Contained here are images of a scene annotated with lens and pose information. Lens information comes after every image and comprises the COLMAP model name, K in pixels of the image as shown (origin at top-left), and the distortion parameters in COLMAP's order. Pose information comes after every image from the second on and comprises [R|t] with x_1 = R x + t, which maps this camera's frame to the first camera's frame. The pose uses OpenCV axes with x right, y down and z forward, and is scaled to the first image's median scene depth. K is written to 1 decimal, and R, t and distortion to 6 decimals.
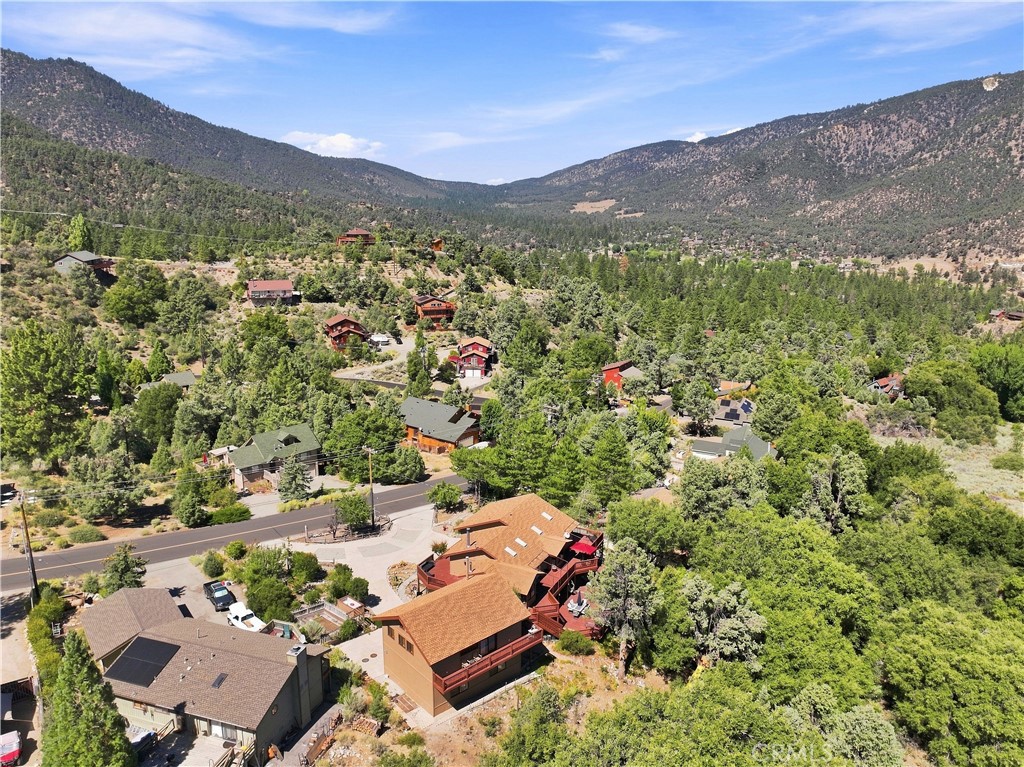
lens RADIAL K [[717.5, 0, 516.0], [0, 717.5, 383.7], [0, 0, 1]] dist [-0.003726, 0.018966]
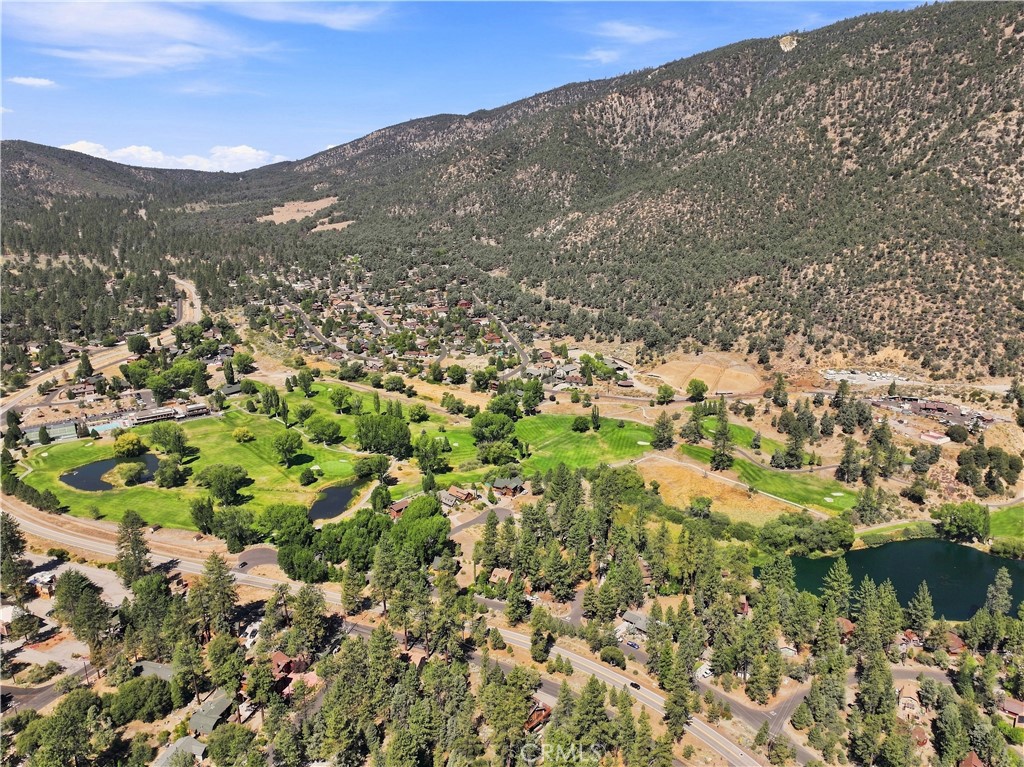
lens RADIAL K [[717.5, 0, 516.0], [0, 717.5, 383.7], [0, 0, 1]] dist [-0.003726, 0.018966]
pose [[0.975499, -0.081789, 0.204233, 0.377178], [0.074595, 0.996300, 0.042691, -0.213007], [-0.206969, -0.026411, 0.977991, 0.607209]]
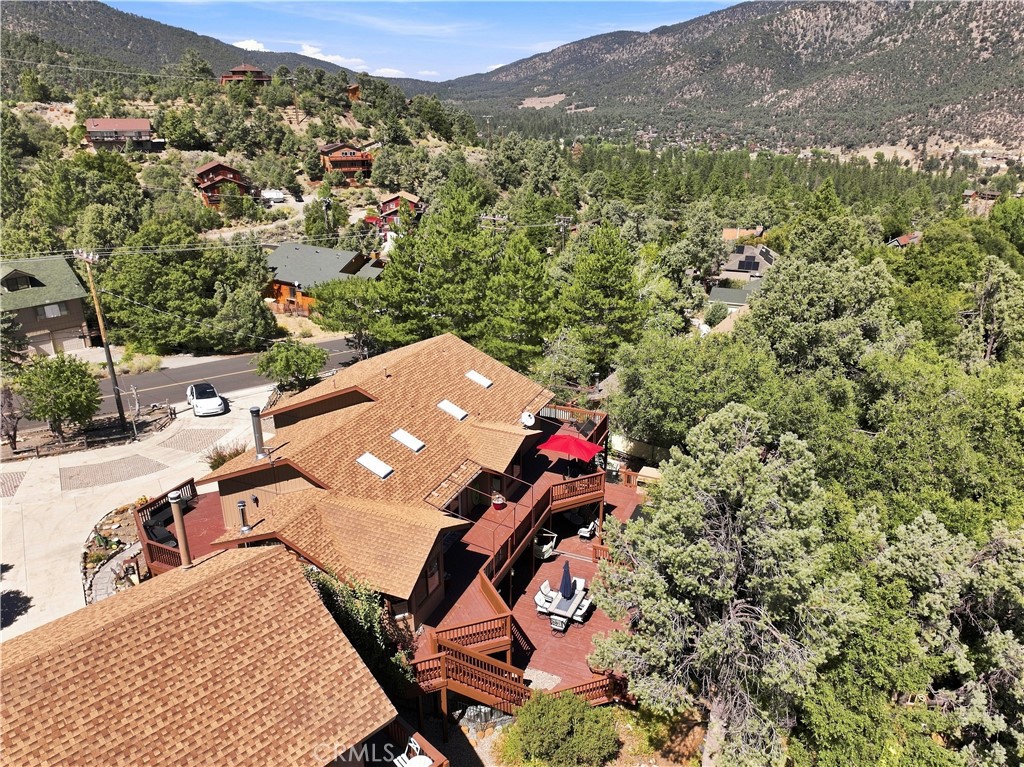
lens RADIAL K [[717.5, 0, 516.0], [0, 717.5, 383.7], [0, 0, 1]] dist [-0.003726, 0.018966]
pose [[0.997466, -0.035080, 0.061887, 0.002636], [0.027153, 0.991839, 0.124573, 0.009303], [-0.065752, -0.122577, 0.990279, 0.039789]]
